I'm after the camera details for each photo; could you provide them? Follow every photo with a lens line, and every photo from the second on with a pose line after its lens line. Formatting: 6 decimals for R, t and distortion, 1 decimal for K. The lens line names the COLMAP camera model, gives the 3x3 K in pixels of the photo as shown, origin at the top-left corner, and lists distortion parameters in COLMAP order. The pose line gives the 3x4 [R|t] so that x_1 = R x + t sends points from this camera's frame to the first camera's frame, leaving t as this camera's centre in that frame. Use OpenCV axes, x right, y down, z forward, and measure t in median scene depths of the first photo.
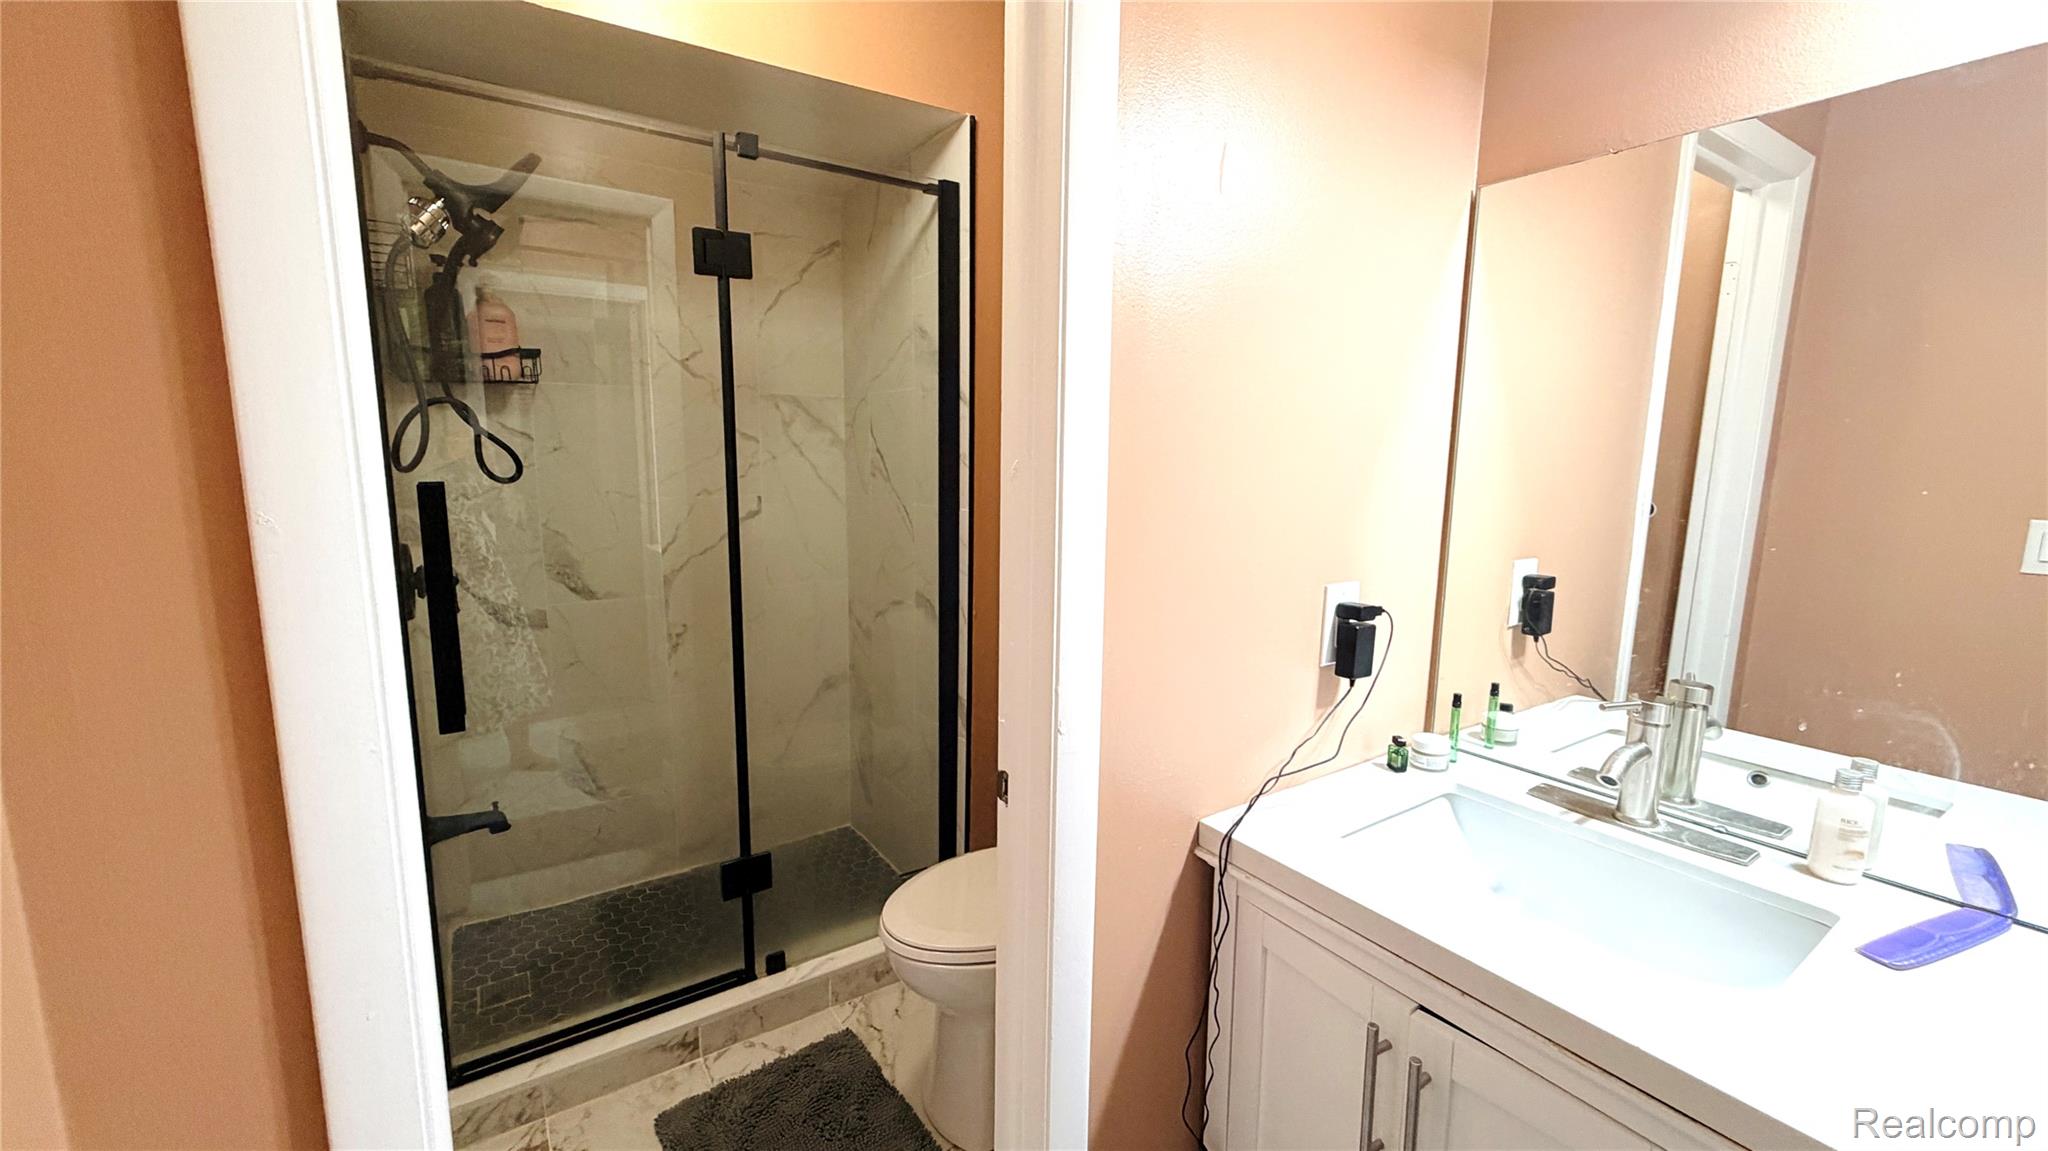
lens RADIAL K [[818.3, 0, 1021.2], [0, 818.3, 569.2], [0, 0, 1]] dist [-0.001144, 0.000250]
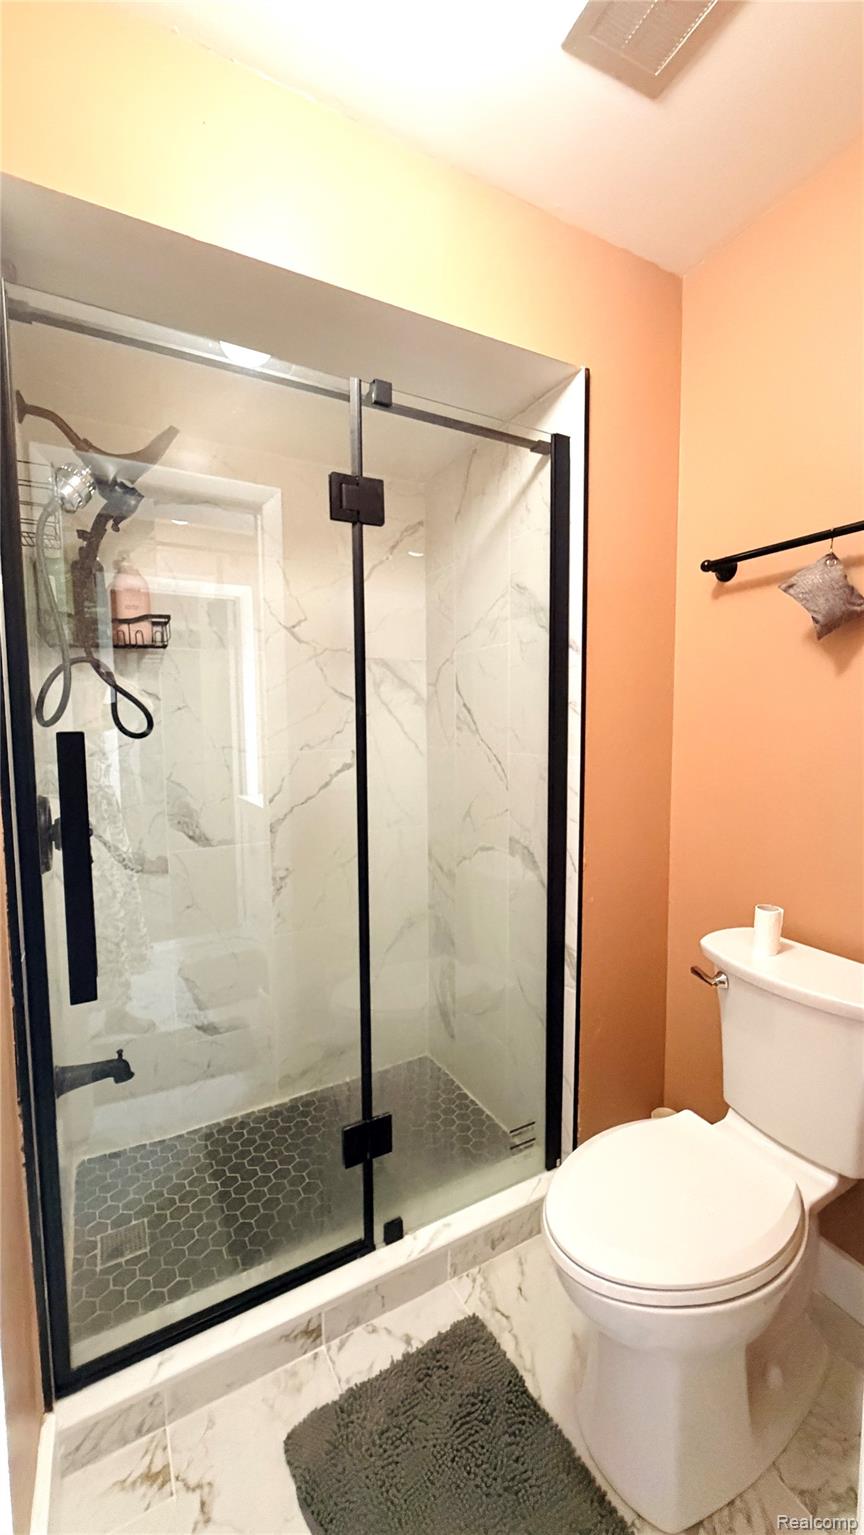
lens RADIAL K [[613.4, 0, 430.8], [0, 613.4, 771.1], [0, 0, 1]] dist [-0.001144, 0.000250]
pose [[0.995684, -0.012638, -0.091942, -0.184917], [0.006460, 0.997720, -0.067185, -0.007100], [0.092582, 0.066301, 0.993495, 0.257173]]
